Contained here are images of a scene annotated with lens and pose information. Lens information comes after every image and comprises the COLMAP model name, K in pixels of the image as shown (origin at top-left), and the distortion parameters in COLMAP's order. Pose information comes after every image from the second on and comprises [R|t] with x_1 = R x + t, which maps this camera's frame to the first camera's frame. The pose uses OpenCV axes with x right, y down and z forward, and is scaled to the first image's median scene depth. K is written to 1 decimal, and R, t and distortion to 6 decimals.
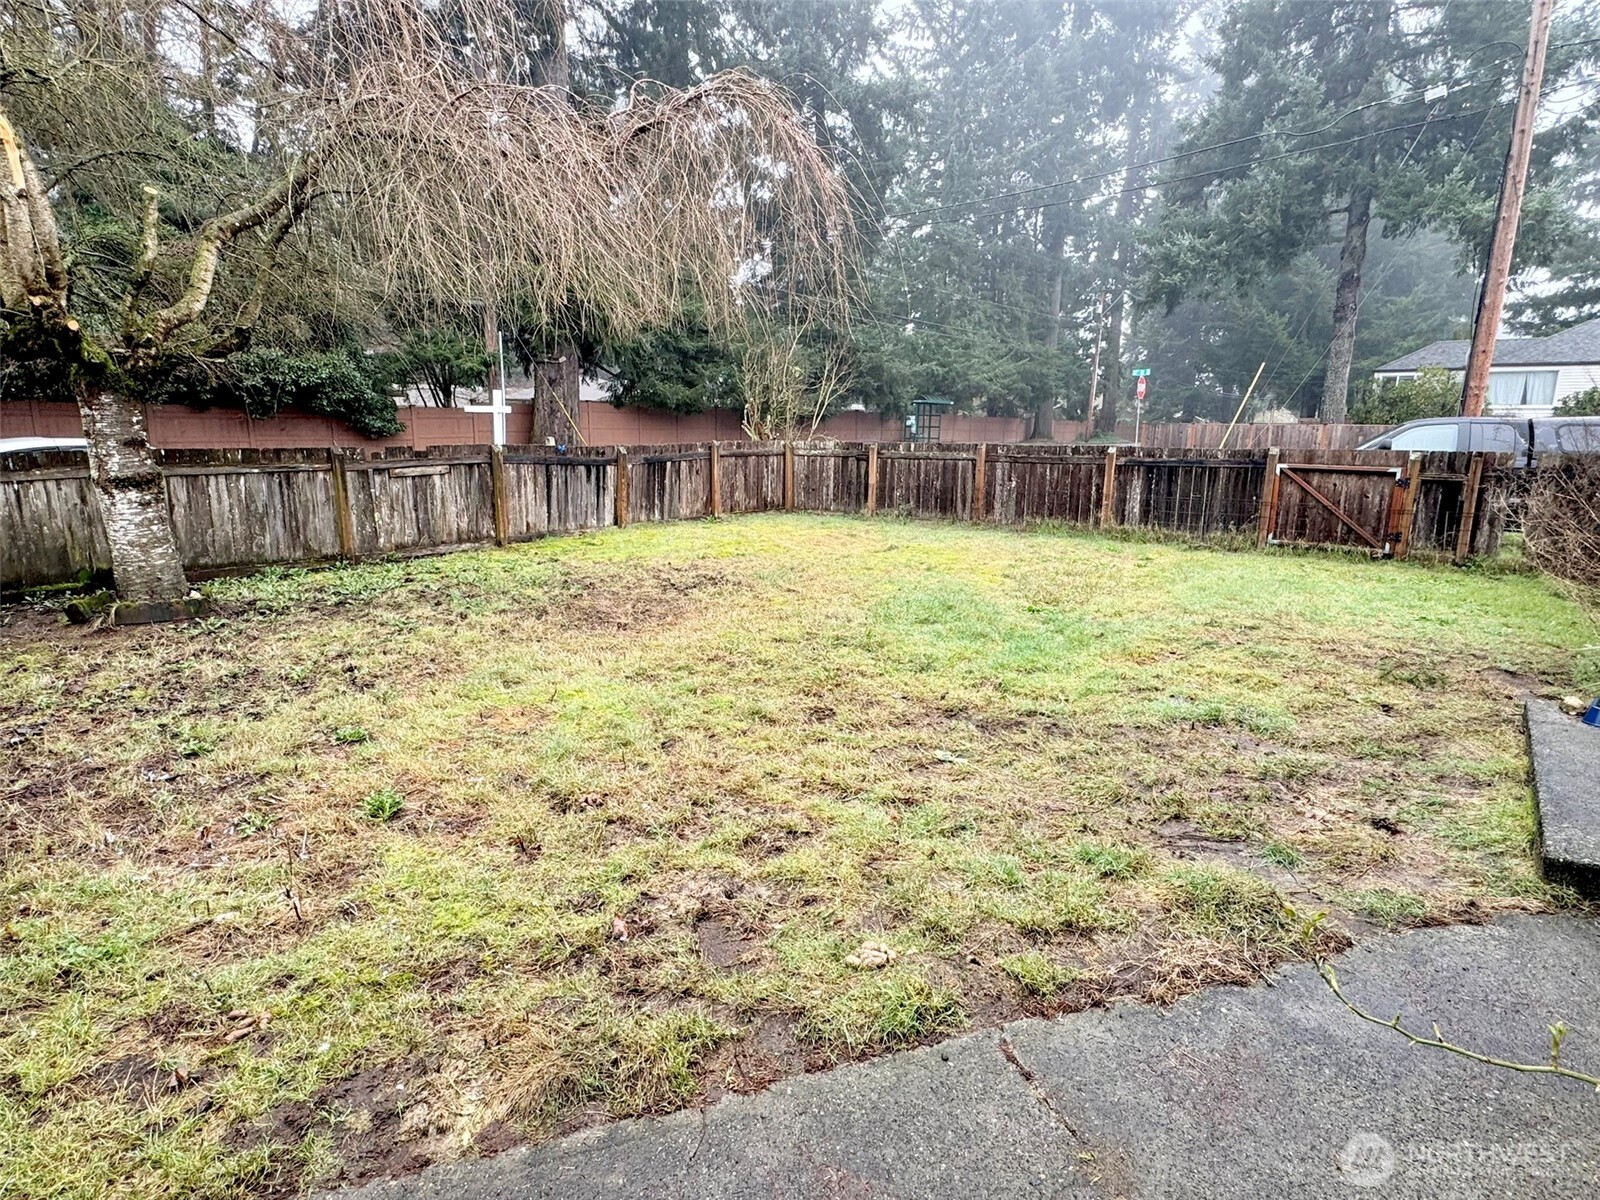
lens RADIAL K [[823.8, 0, 800.6], [0, 823.8, 596.8], [0, 0, 1]] dist [-0.001064, -0.000226]
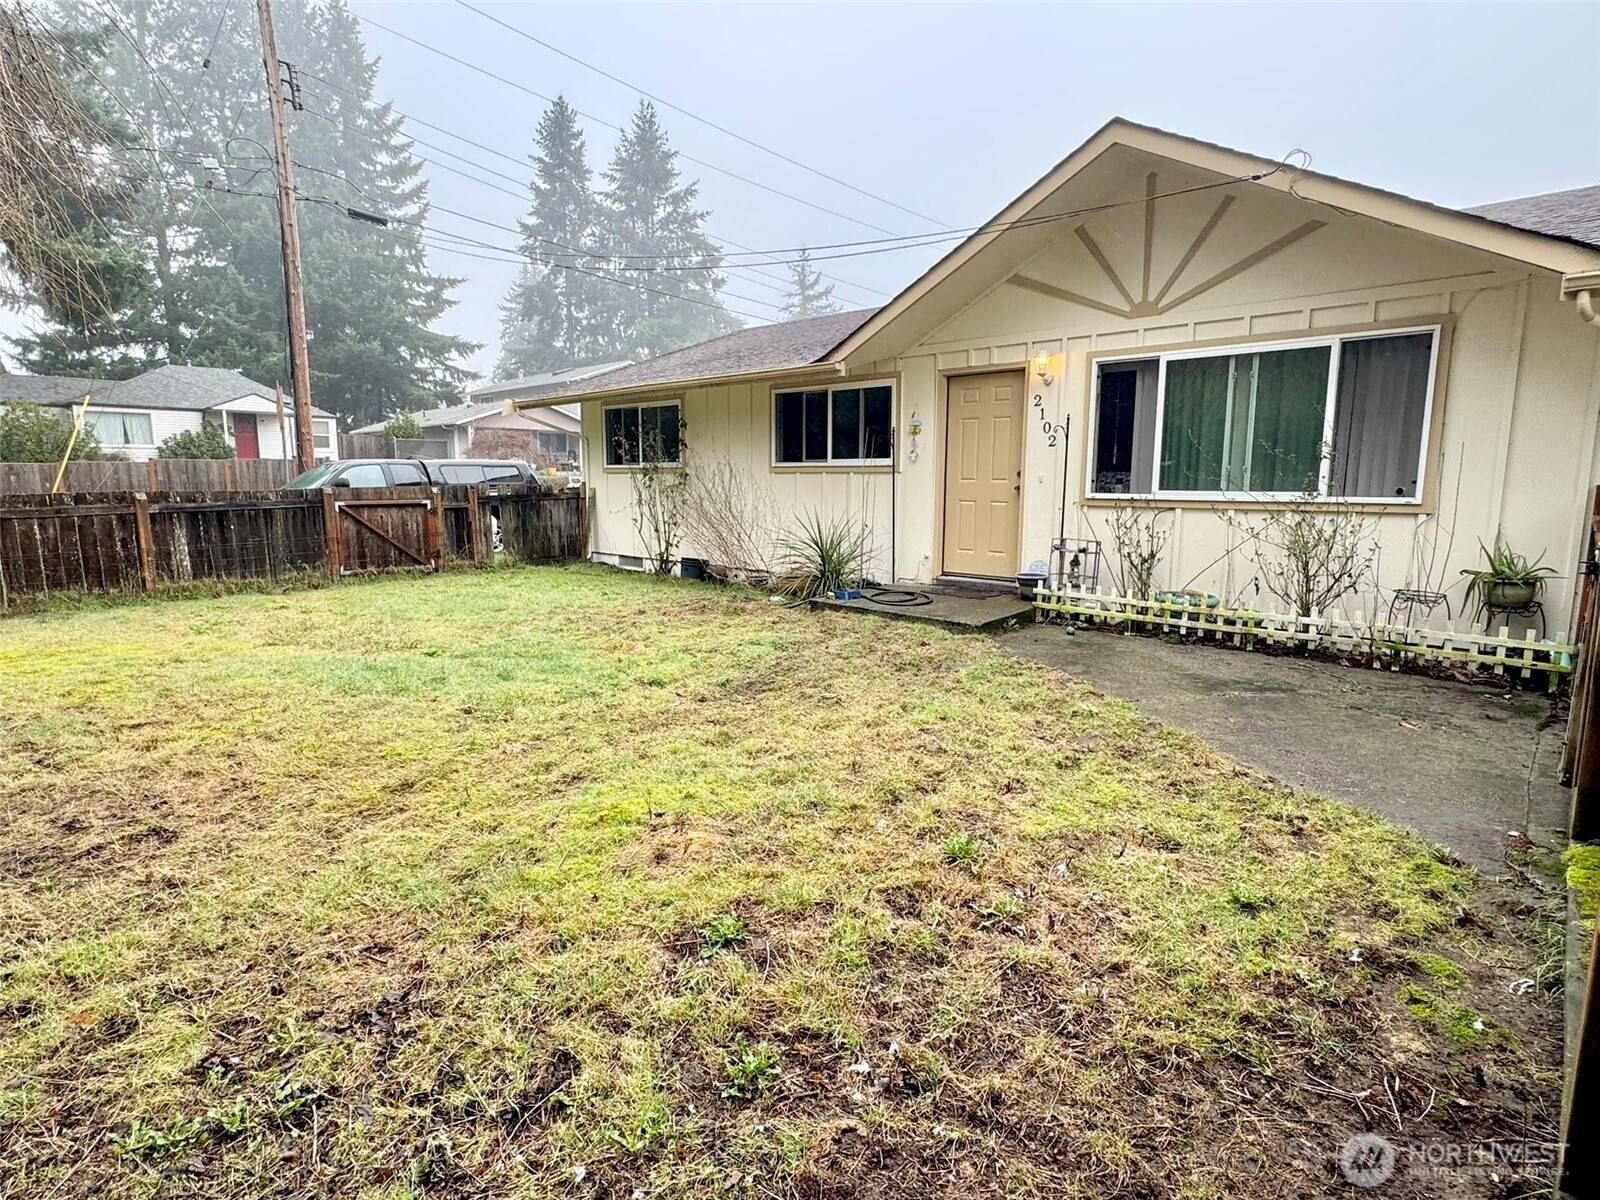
lens RADIAL K [[823.8, 0, 800.5], [0, 823.8, 600.3], [0, 0, 1]] dist [-0.001064, -0.000226]
pose [[0.083627, -0.163369, 0.983014, -0.449809], [0.202019, 0.968765, 0.143814, -0.067965], [-0.975805, 0.186561, 0.114018, 0.303338]]
